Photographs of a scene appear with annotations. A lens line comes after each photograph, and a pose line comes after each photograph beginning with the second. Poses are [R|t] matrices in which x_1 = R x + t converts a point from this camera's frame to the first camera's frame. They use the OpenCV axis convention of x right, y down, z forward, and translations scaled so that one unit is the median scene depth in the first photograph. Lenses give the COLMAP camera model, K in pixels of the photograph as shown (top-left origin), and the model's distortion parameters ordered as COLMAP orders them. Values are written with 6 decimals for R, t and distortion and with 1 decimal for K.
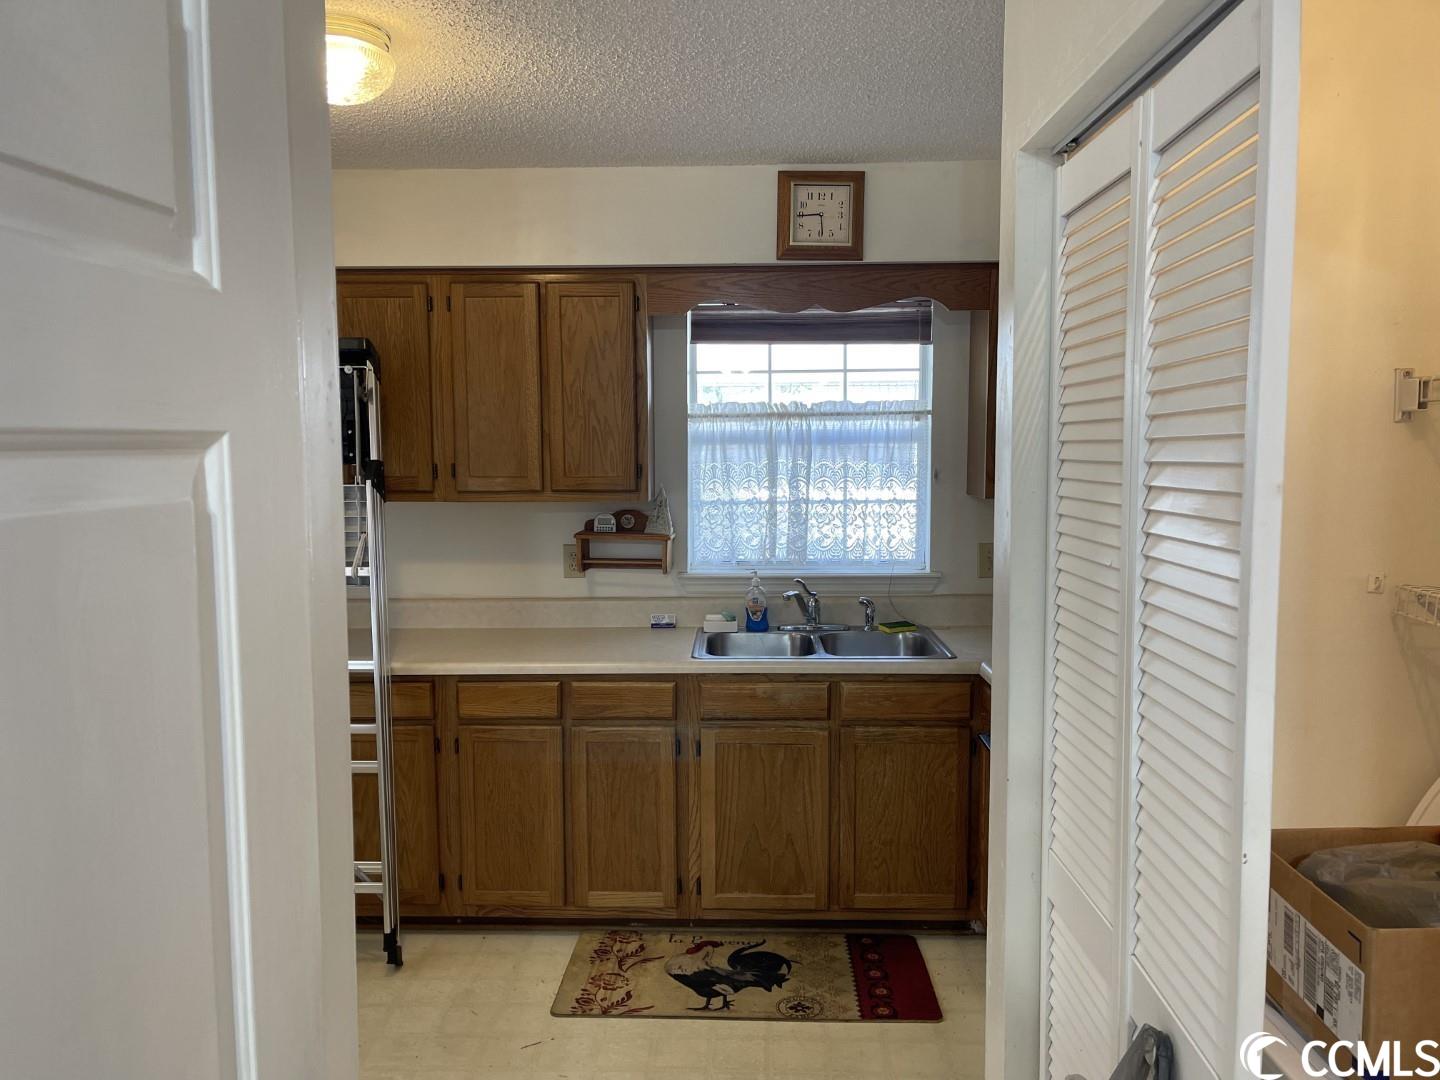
lens RADIAL K [[1081.8, 0, 721.0], [0, 1081.8, 548.7], [0, 0, 1]] dist [0.089278, -0.126653]
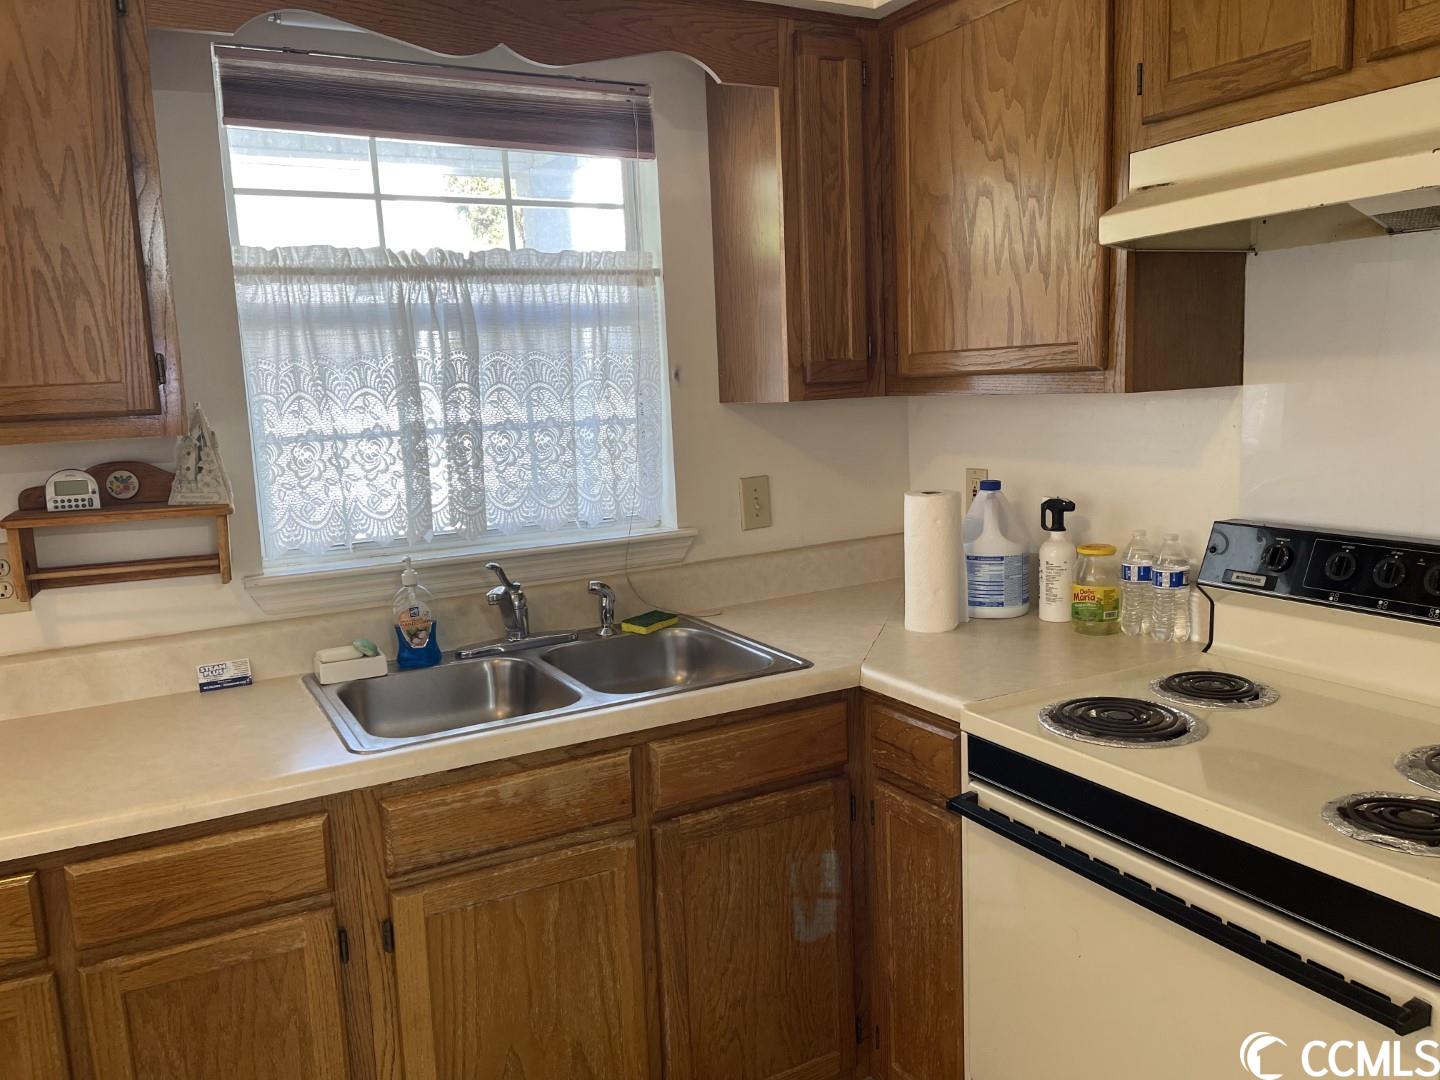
lens RADIAL K [[1081.8, 0, 721.0], [0, 1081.8, 548.7], [0, 0, 1]] dist [0.089278, -0.126653]
pose [[0.869836, -0.105645, 0.481897, -0.094837], [0.087948, 0.994362, 0.059242, -0.002269], [-0.485439, -0.009149, 0.874223, 0.442183]]
